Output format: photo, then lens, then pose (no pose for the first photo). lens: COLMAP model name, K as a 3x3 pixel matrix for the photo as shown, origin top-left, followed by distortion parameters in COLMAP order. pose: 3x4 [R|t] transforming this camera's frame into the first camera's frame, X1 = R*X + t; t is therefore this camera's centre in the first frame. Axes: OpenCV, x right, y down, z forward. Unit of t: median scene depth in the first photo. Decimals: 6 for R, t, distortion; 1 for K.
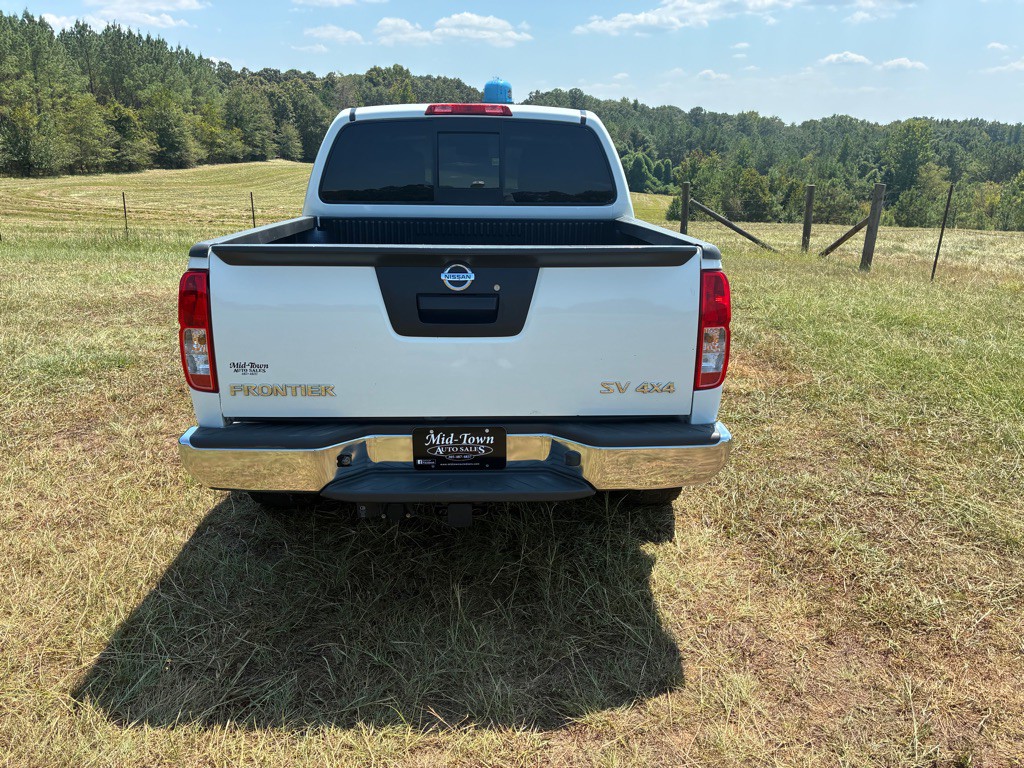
lens RADIAL K [[737.2, 0, 502.5], [0, 737.2, 370.6], [0, 0, 1]] dist [0.009087, -0.001506]
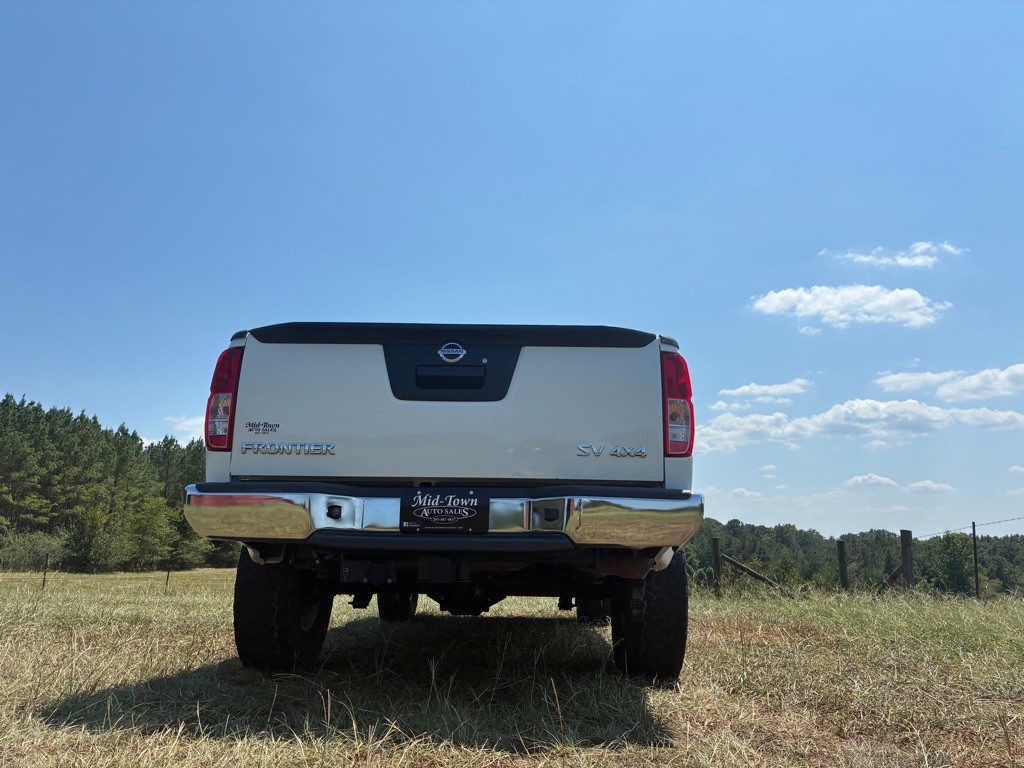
lens RADIAL K [[745.4, 0, 512.0], [0, 745.4, 384.0], [0, 0, 1]] dist [-0.004965, -0.006997]
pose [[0.998953, 0.009712, -0.044709, 0.067766], [-0.030658, 0.867454, -0.496573, 0.385558], [0.033960, 0.497423, 0.866843, -0.001733]]
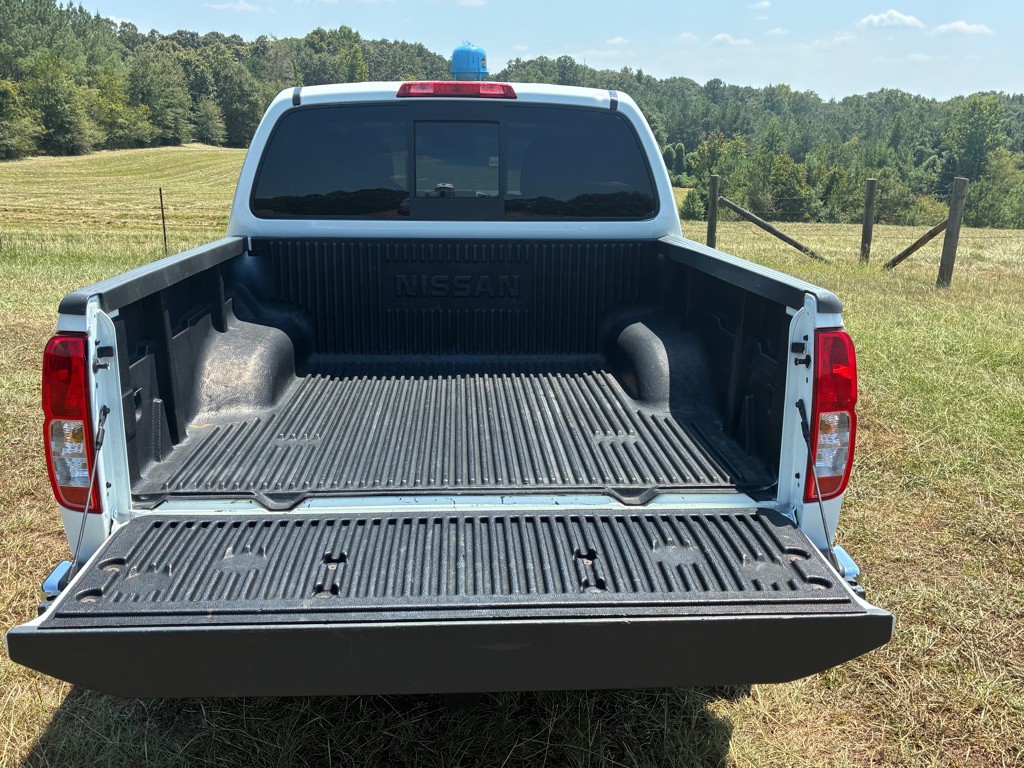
lens RADIAL K [[920.0, 0, 495.1], [0, 920.0, 384.6], [0, 0, 1]] dist [-0.001383, 0.016098]
pose [[0.999780, -0.005422, 0.020276, -0.034403], [0.005866, 0.999743, -0.021904, -0.052461], [-0.020152, 0.022018, 0.999554, 0.120539]]
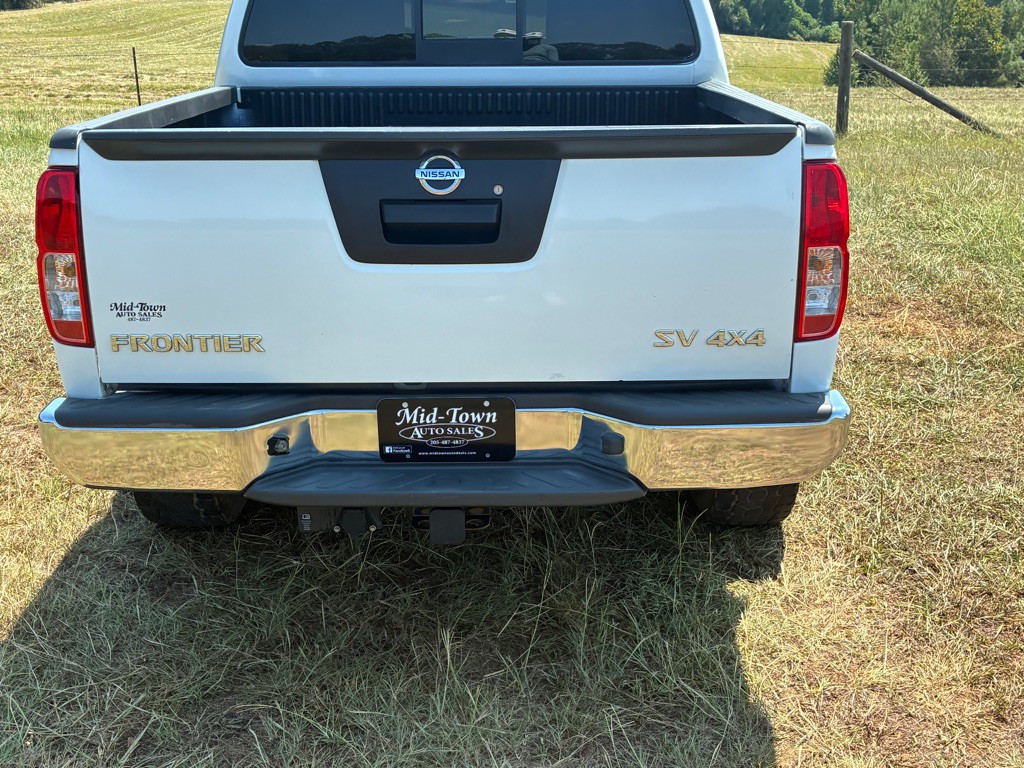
lens RADIAL K [[1226.2, 0, 503.1], [0, 1226.2, 386.1], [0, 0, 1]] dist [0.014587, -0.015030]
pose [[0.999242, -0.002358, -0.038851, 0.030670], [0.003771, 0.999333, 0.036321, 0.020212], [0.038740, -0.036440, 0.998585, -0.099734]]
